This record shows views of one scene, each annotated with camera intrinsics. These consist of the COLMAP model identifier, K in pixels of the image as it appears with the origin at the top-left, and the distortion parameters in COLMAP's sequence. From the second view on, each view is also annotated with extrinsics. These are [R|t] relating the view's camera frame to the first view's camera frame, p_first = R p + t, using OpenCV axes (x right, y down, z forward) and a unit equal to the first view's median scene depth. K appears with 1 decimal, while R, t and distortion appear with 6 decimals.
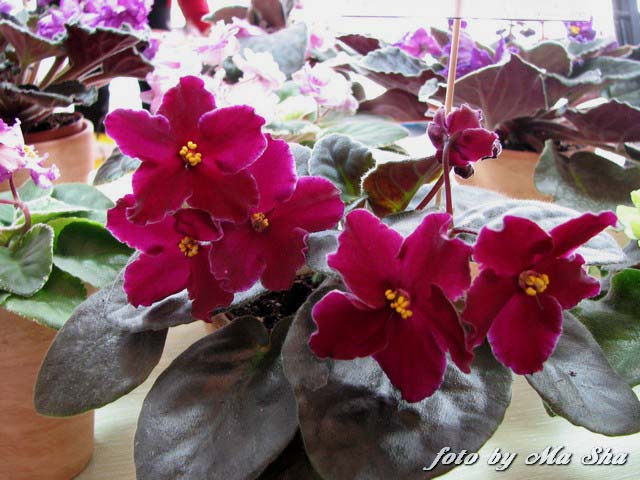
lens RADIAL K [[721.3, 0, 320.0], [0, 721.3, 240.0], [0, 0, 1]] dist [-0.214301, 0.227294]
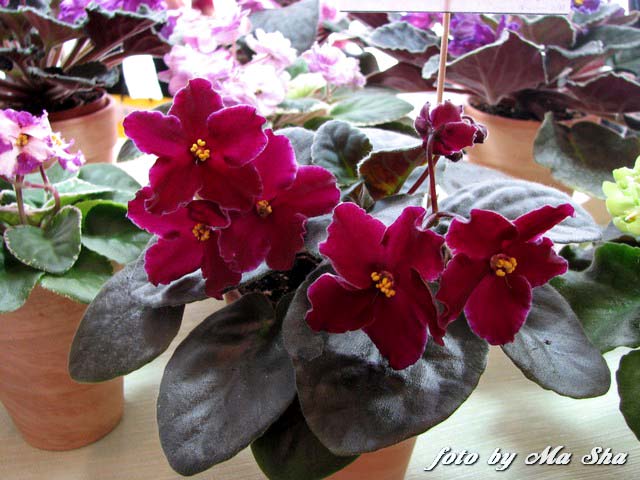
lens RADIAL K [[721.3, 0, 320.0], [0, 721.3, 240.0], [0, 0, 1]] dist [-0.214301, 0.227294]
pose [[0.999198, -0.012741, -0.037969, 0.041813], [0.015137, 0.997867, 0.063494, -0.042989], [0.037079, -0.064018, 0.997260, -0.105927]]
